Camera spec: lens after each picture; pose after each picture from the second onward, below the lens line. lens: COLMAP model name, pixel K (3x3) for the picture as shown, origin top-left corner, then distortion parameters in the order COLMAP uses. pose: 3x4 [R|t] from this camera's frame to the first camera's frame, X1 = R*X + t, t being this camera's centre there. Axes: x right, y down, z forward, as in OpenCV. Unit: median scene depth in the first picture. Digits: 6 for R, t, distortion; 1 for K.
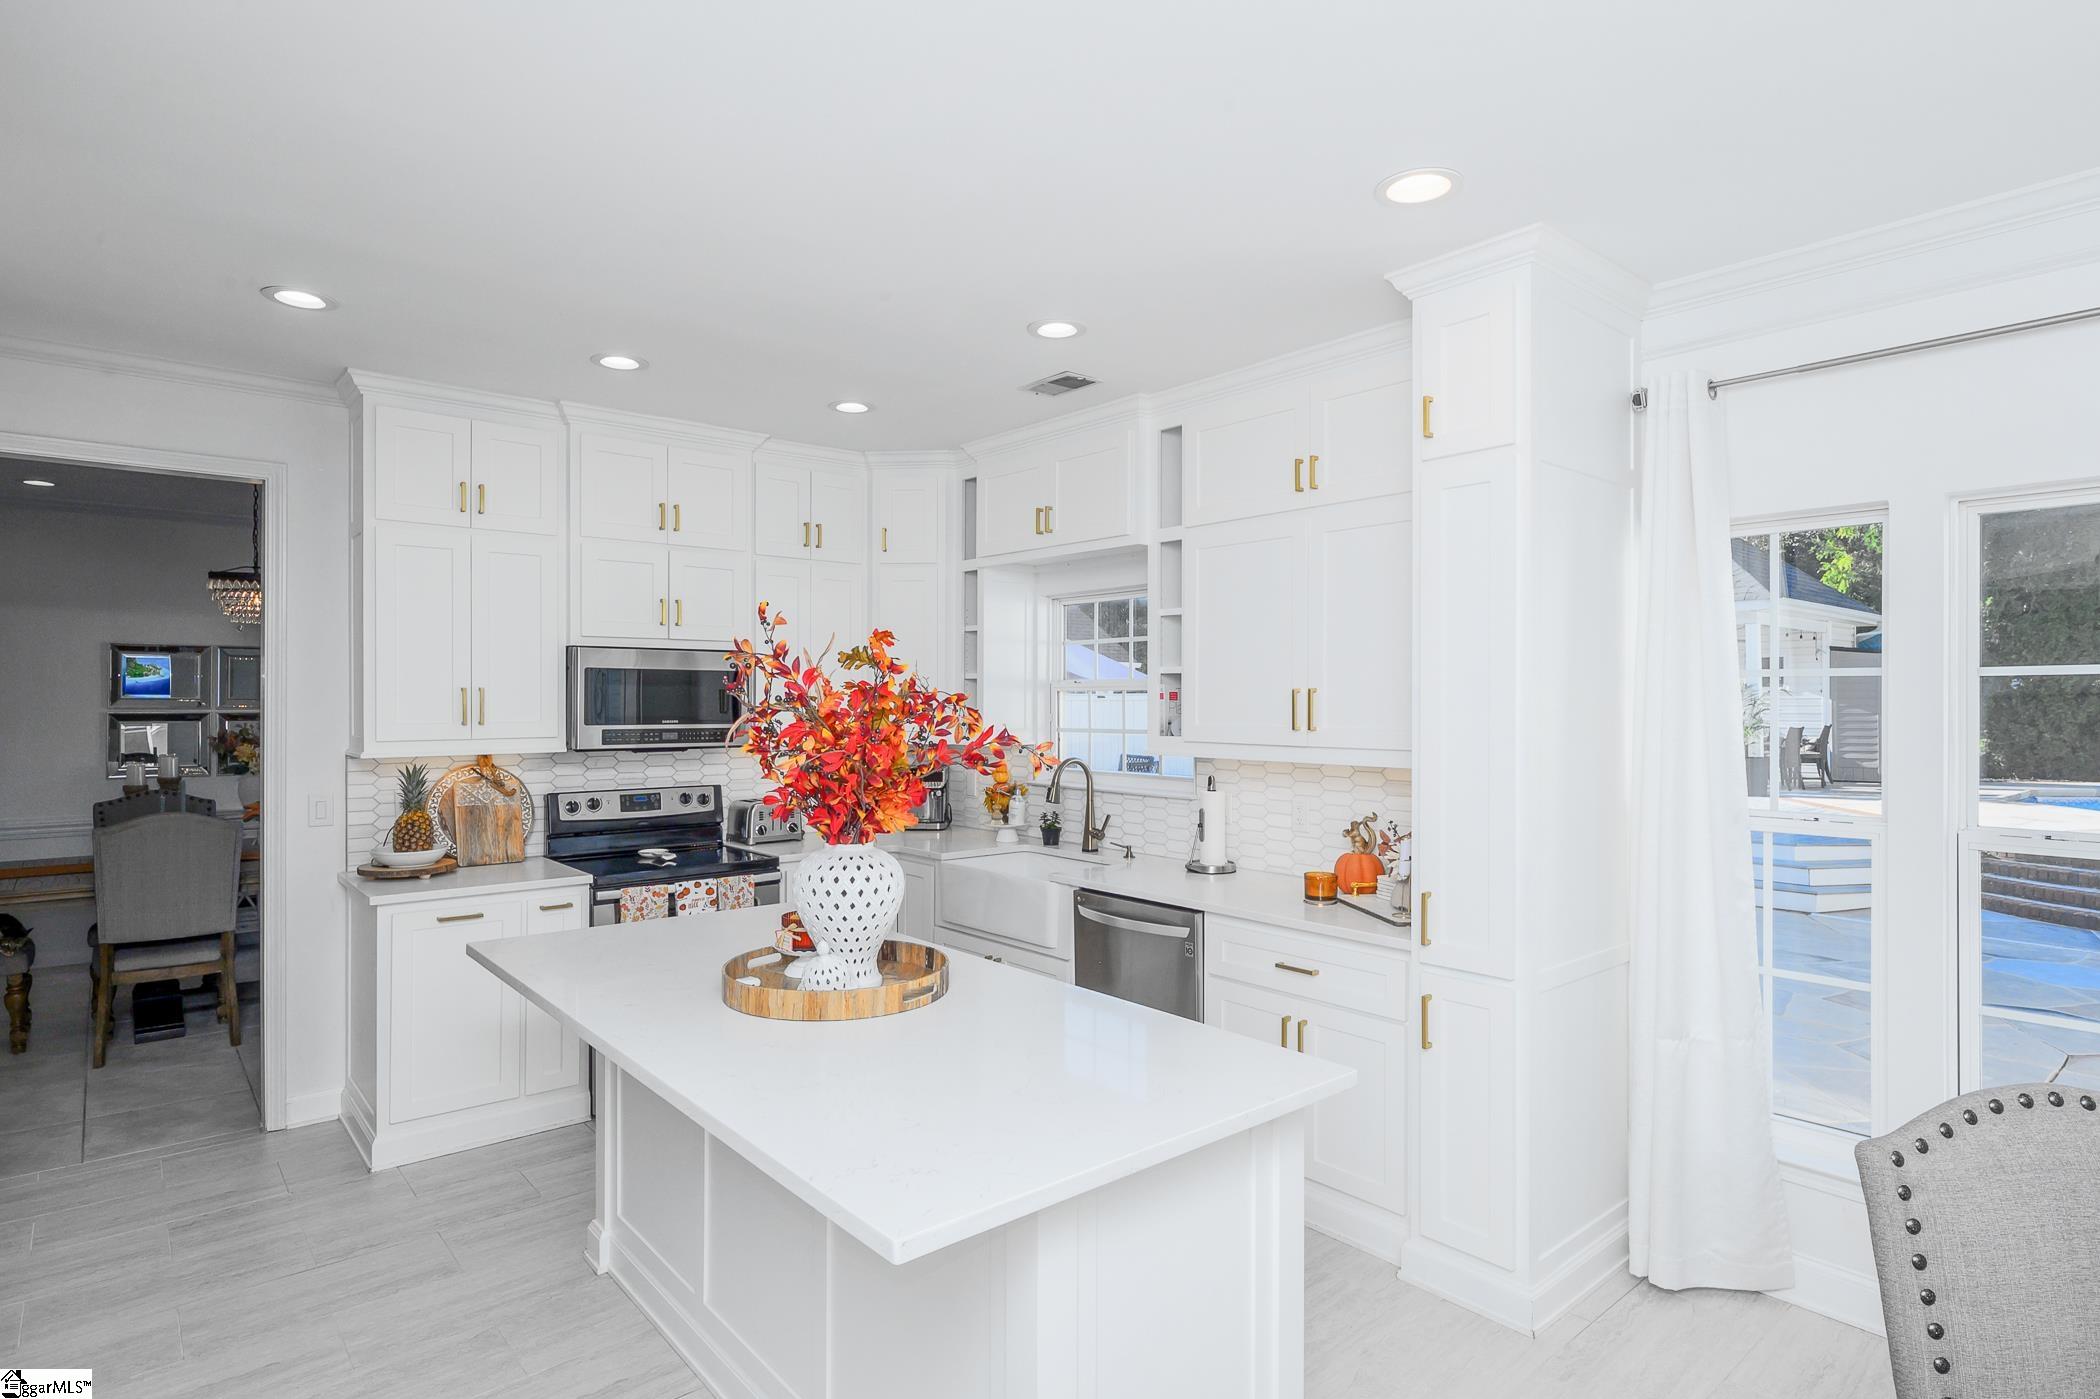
lens RADIAL K [[1108.5, 0, 1050.0], [0, 1108.5, 699.5], [0, 0, 1]] dist [0.000796, 0.000014]
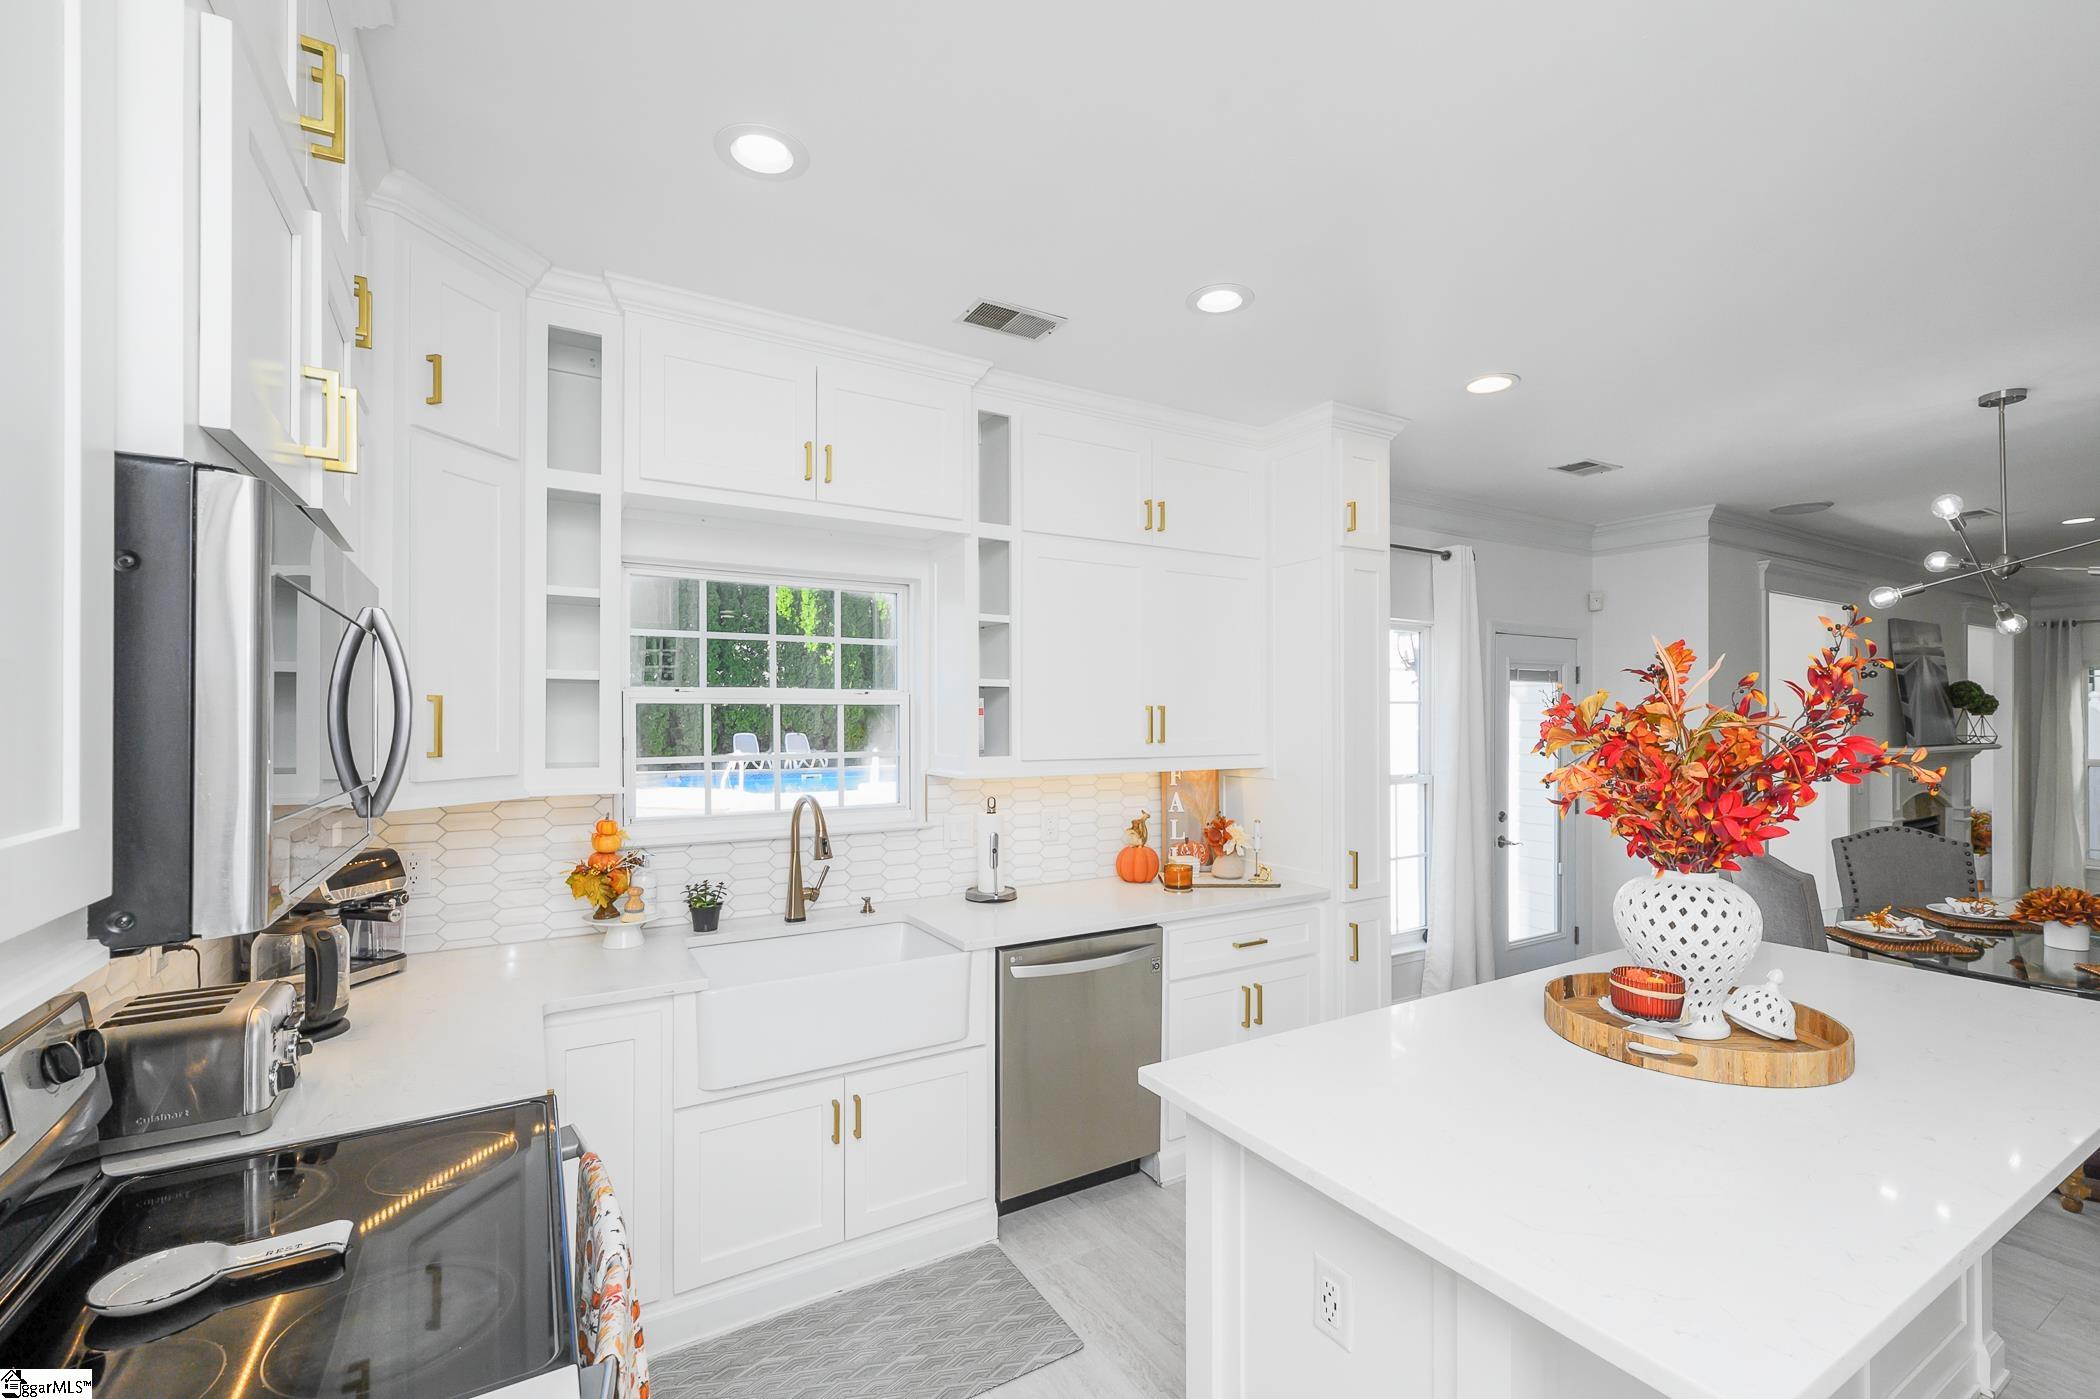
lens RADIAL K [[882.2, 0, 1050.0], [0, 882.2, 699.5], [0, 0, 1]] dist [0.009826, 0.000077]
pose [[0.187511, 0.010227, 0.982209, -0.587440], [-0.002350, 0.999948, -0.009963, -0.006983], [-0.982260, -0.000440, 0.187525, 0.814847]]
